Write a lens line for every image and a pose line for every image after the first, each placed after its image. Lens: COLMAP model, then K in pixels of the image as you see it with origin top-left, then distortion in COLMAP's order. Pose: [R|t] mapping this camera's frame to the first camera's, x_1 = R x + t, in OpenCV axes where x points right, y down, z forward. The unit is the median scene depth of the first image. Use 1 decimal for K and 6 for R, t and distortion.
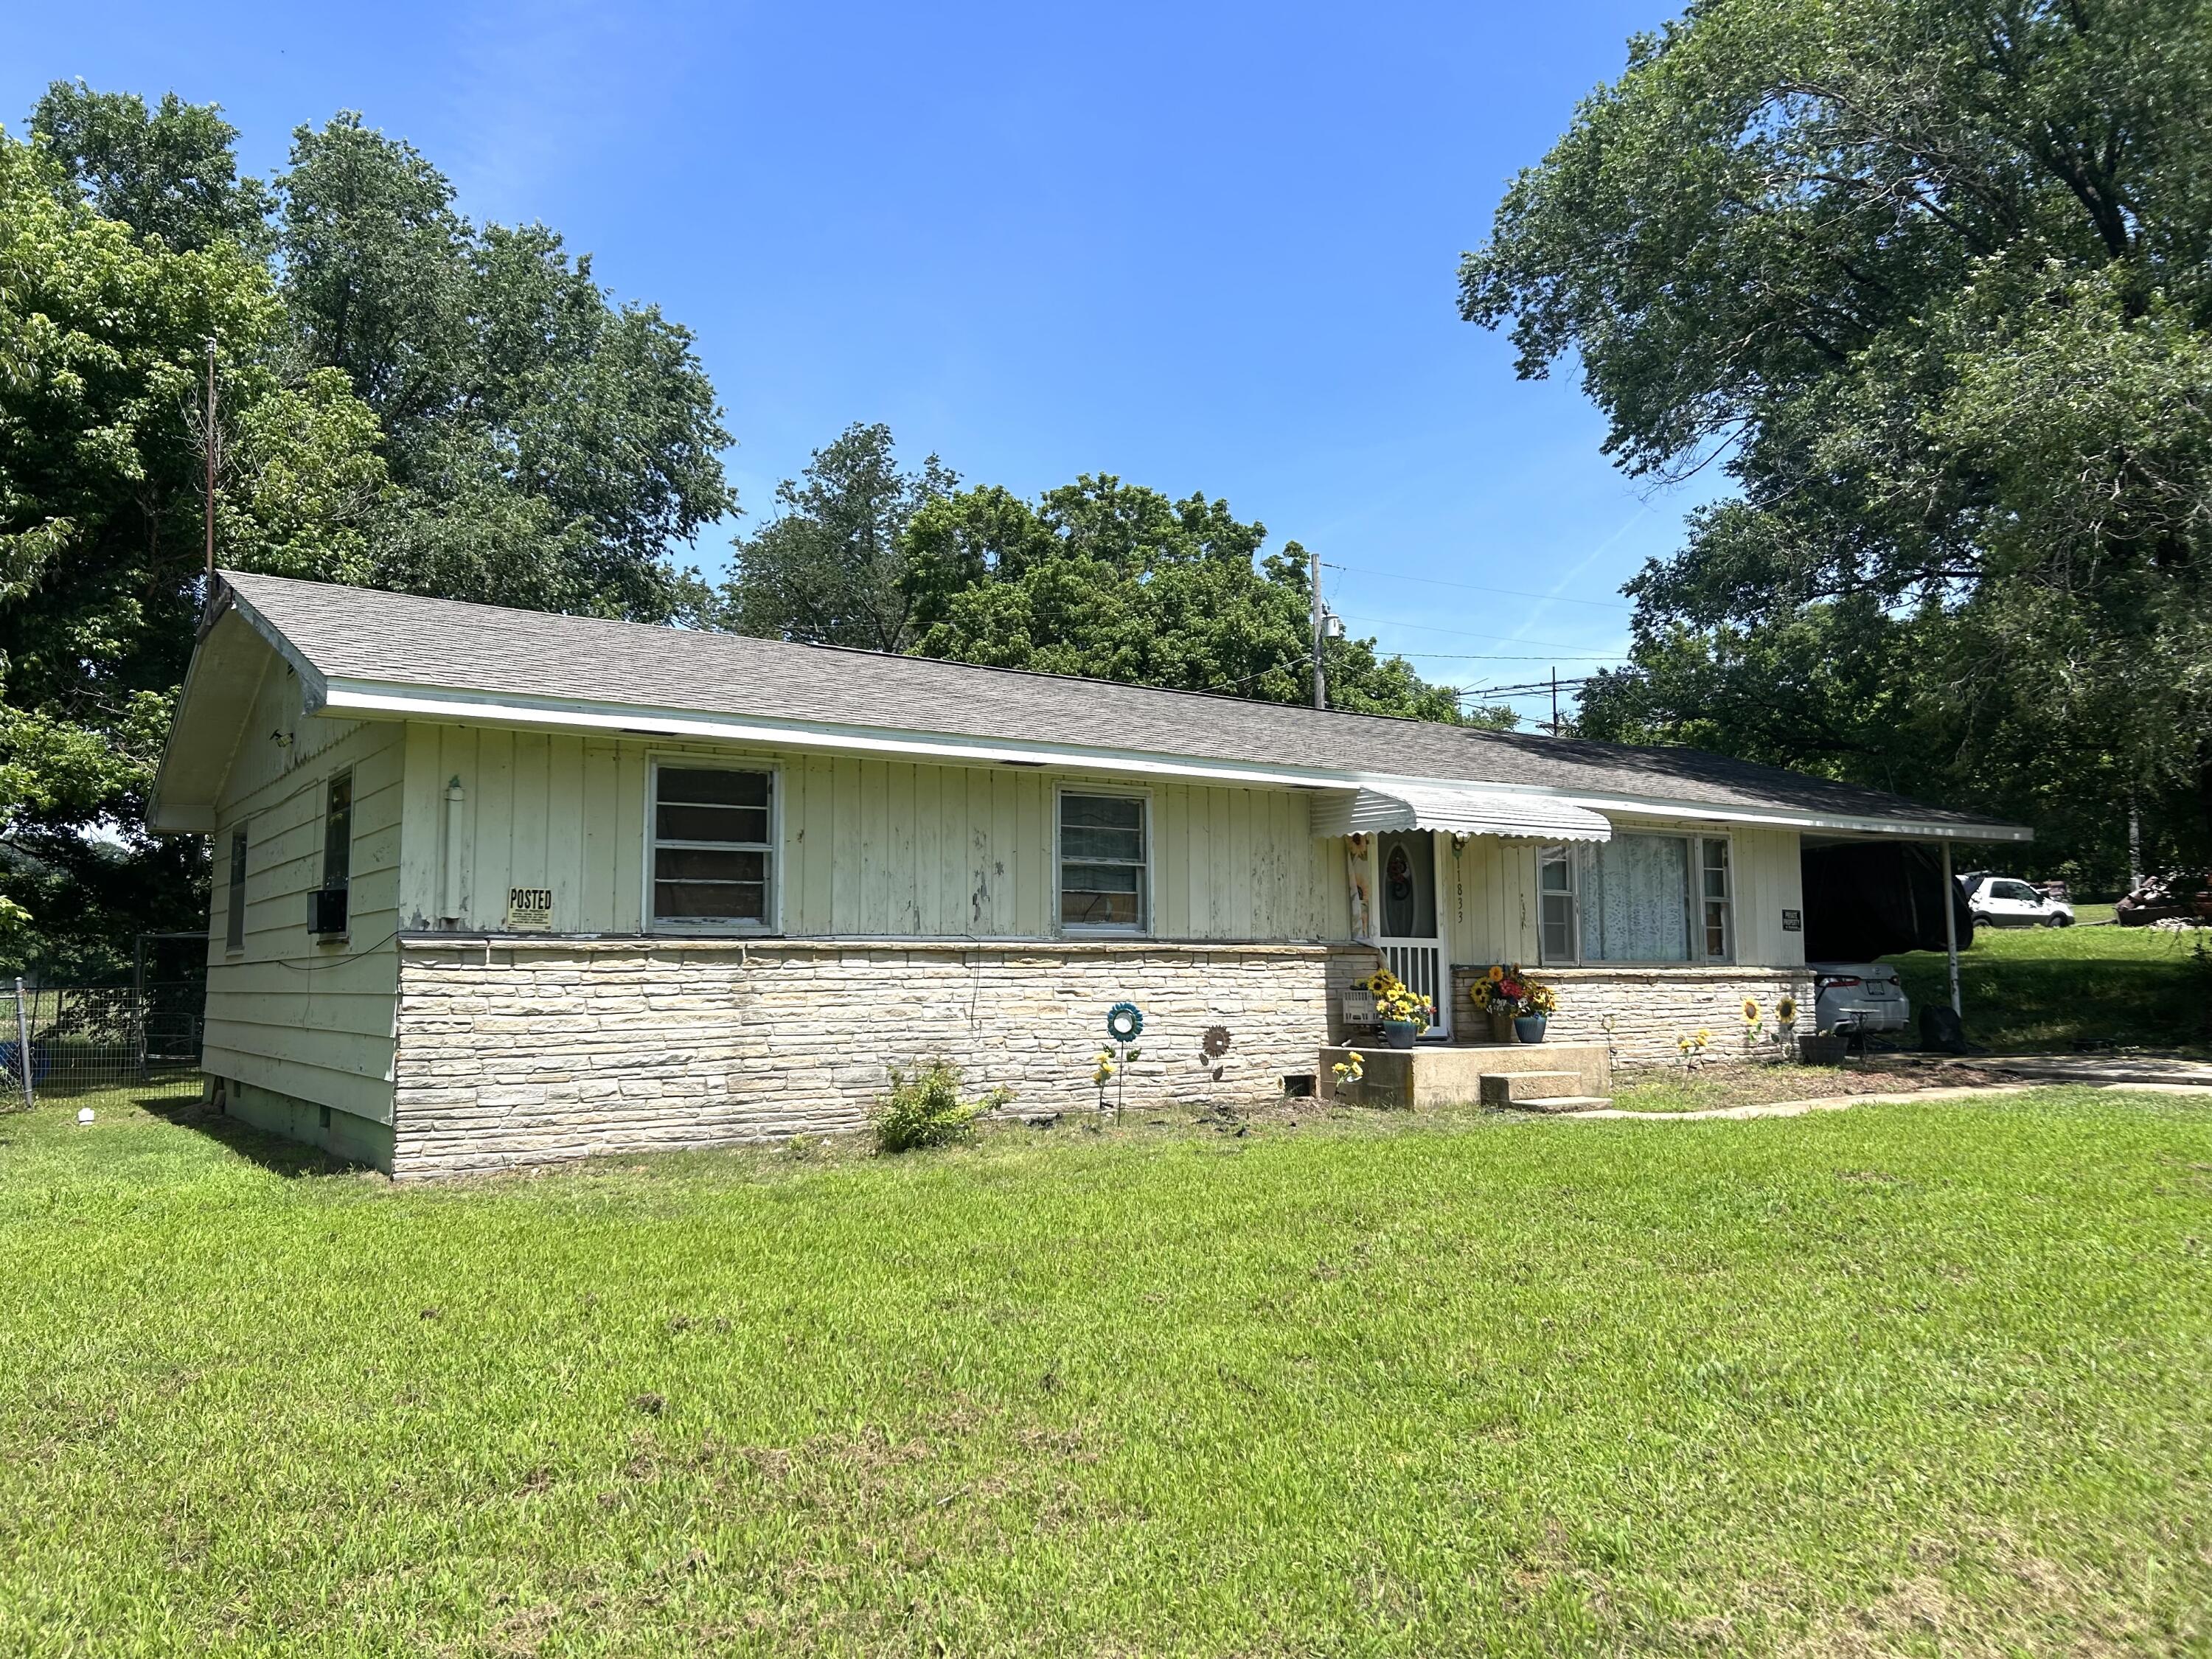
lens RADIAL K [[1672.5, 0, 1094.3], [0, 1672.5, 828.1], [0, 0, 1]] dist [0.059118, -0.057154]
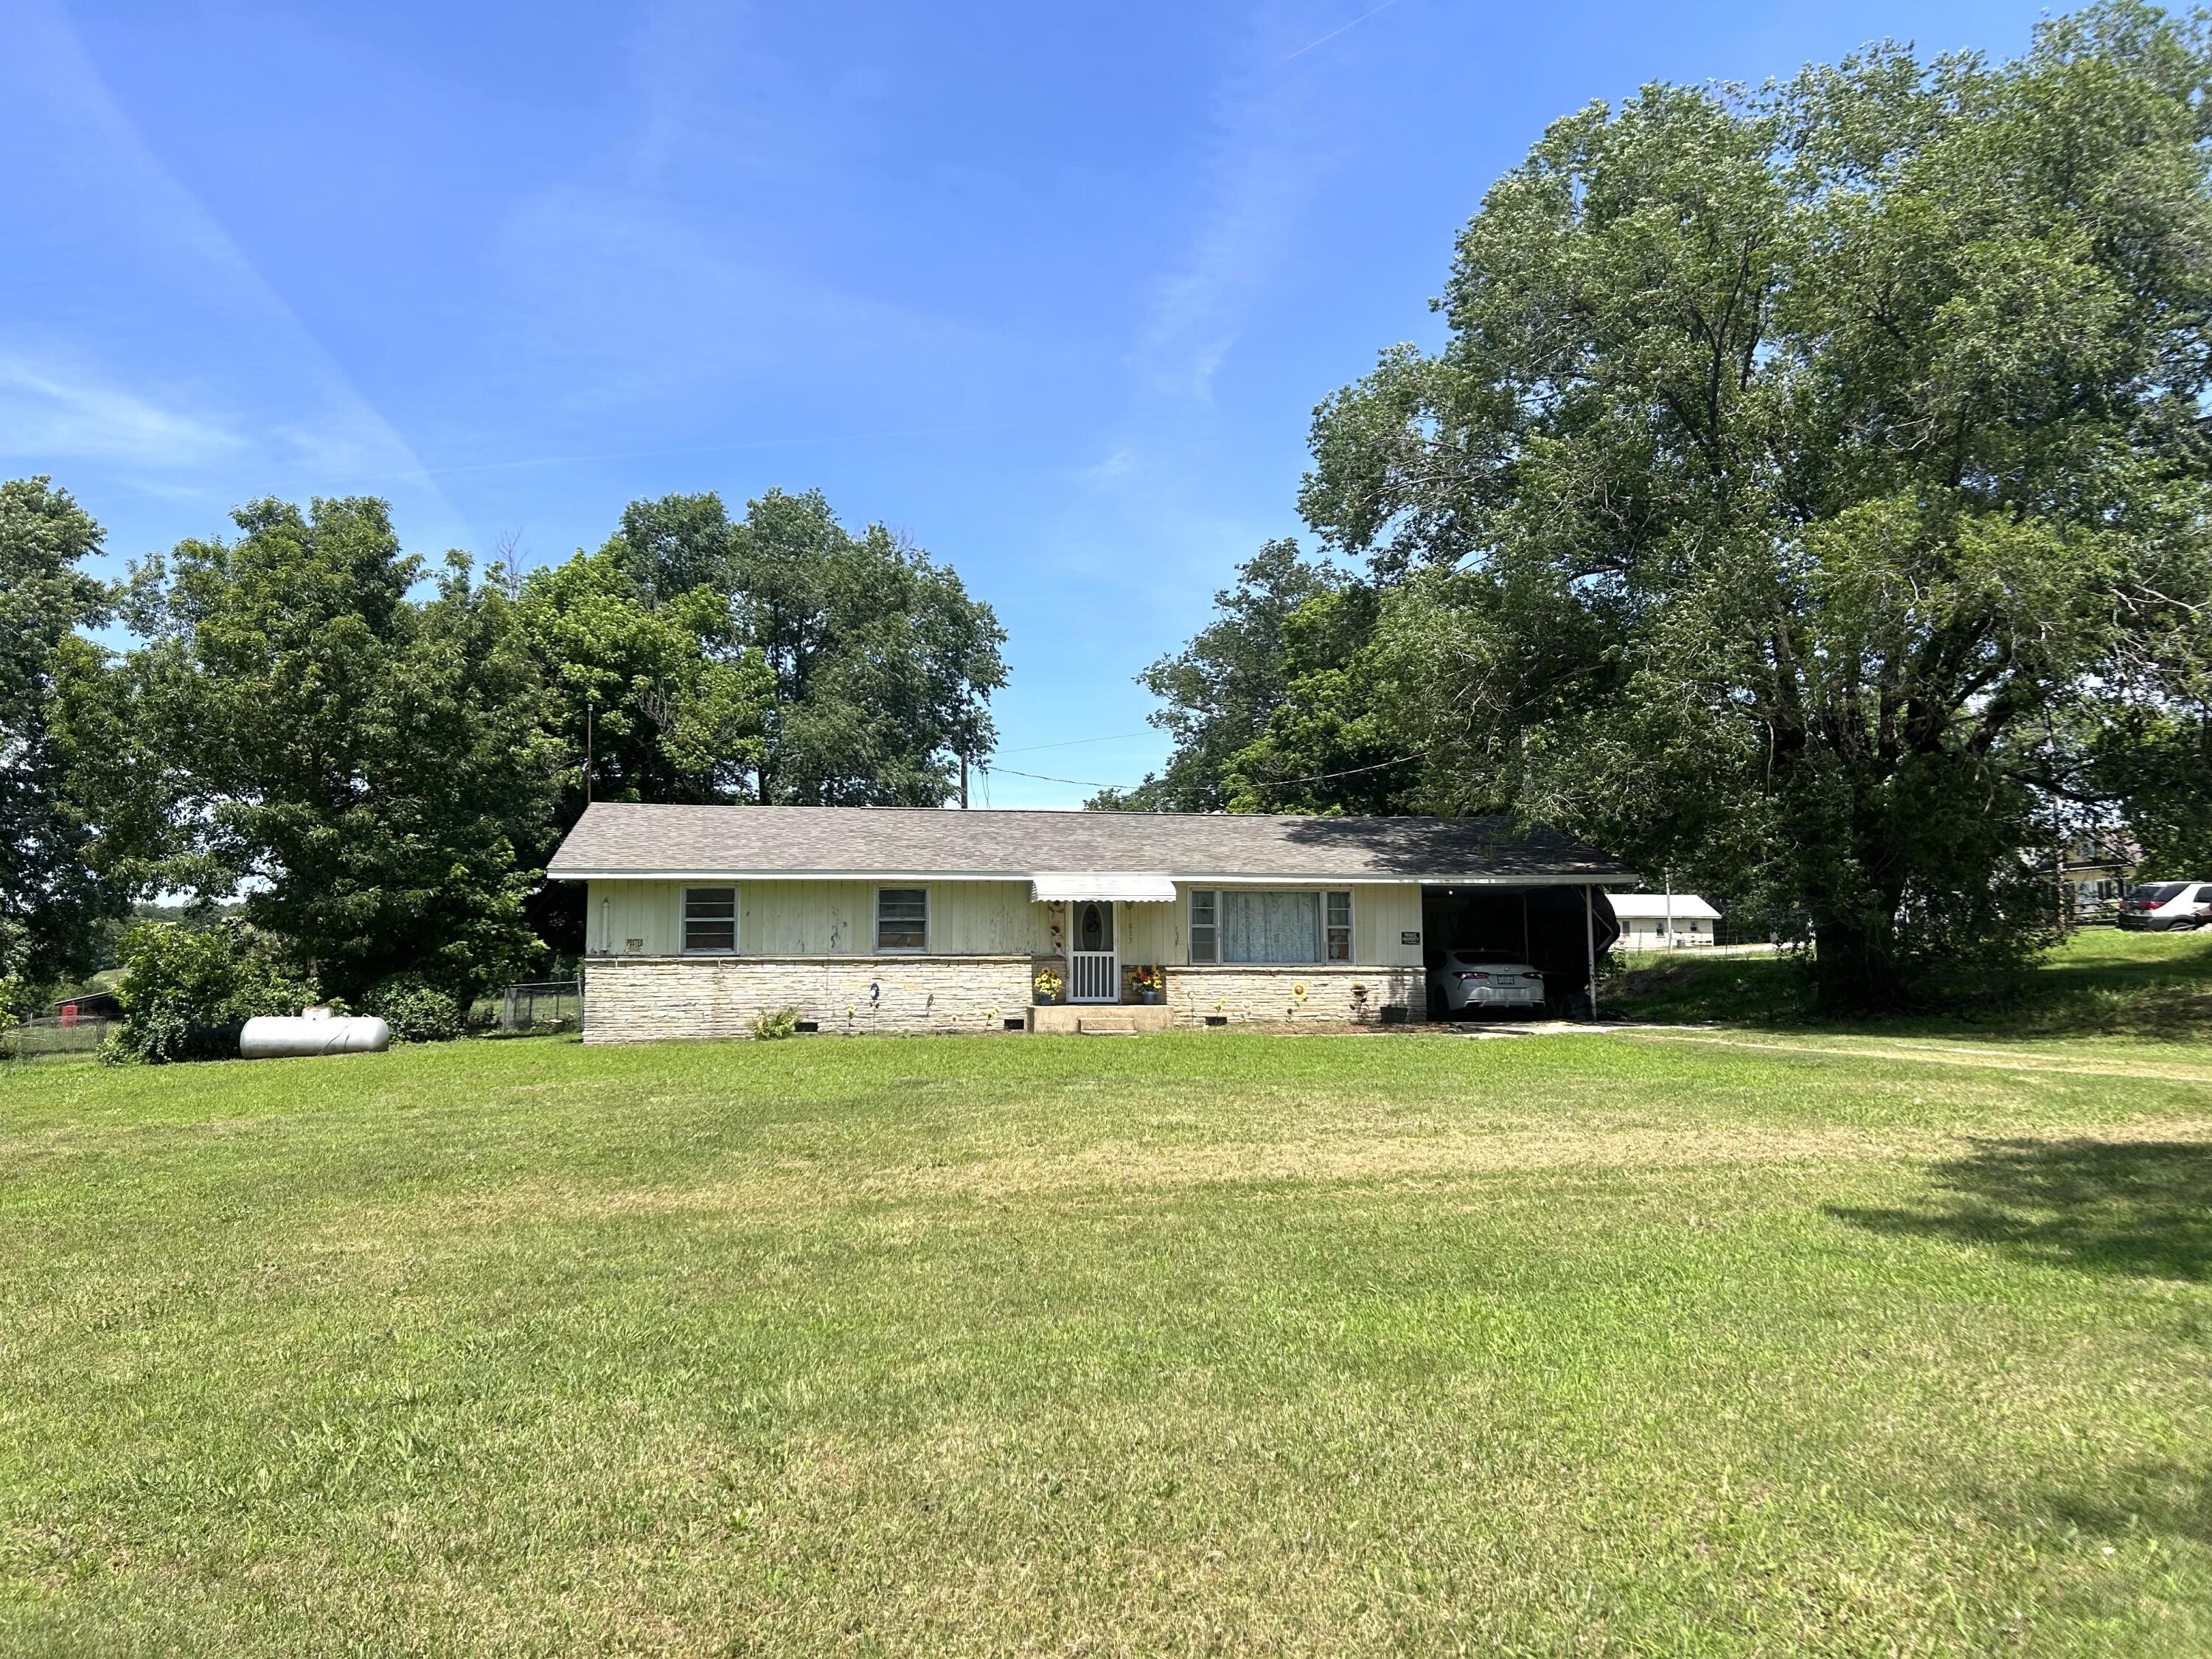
lens RADIAL K [[1672.5, 0, 1122.0], [0, 1672.5, 829.4], [0, 0, 1]] dist [0.059118, -0.057154]
pose [[0.907134, -0.035558, -0.419336, 1.031174], [0.036457, 0.999318, -0.005872, -0.064545], [0.419259, -0.009961, 0.907812, -0.755973]]
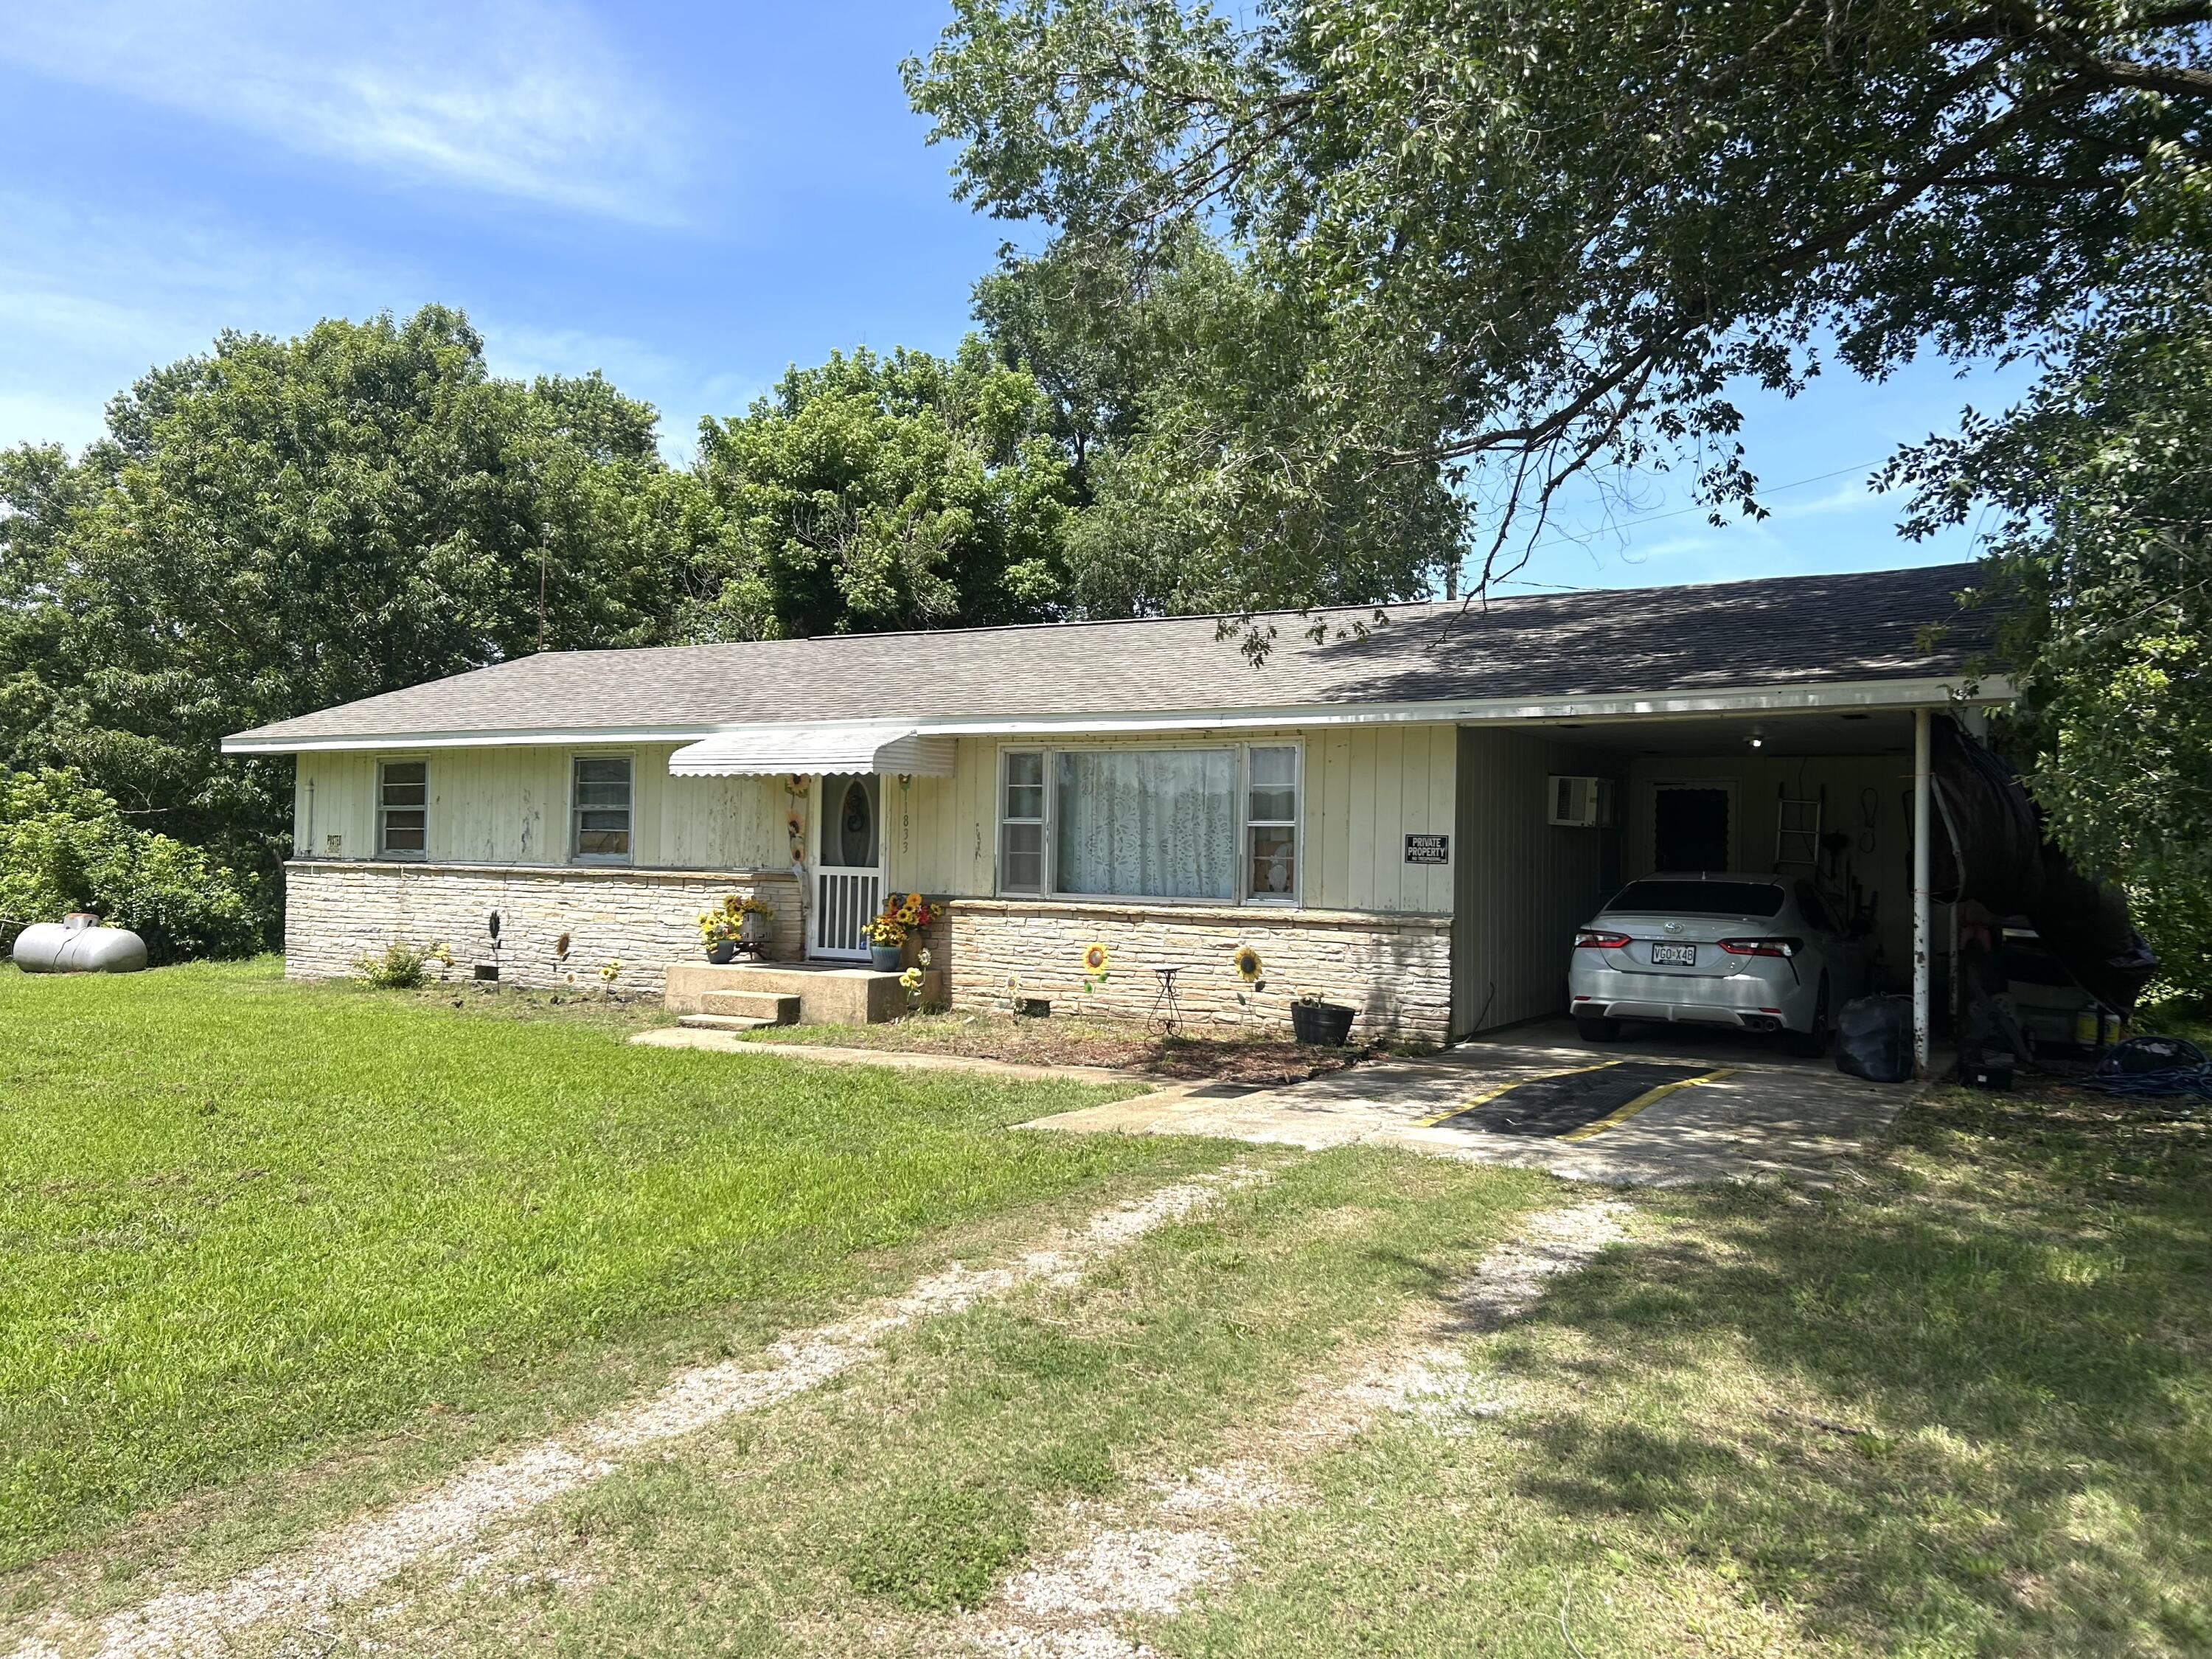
lens RADIAL K [[1672.5, 0, 1134.9], [0, 1672.5, 792.2], [0, 0, 1]] dist [0.059118, -0.057154]
pose [[0.430499, -0.026809, -0.902193, 1.227234], [0.056586, 0.998394, -0.002667, 0.029990], [0.900815, -0.049903, 0.431325, 0.691408]]
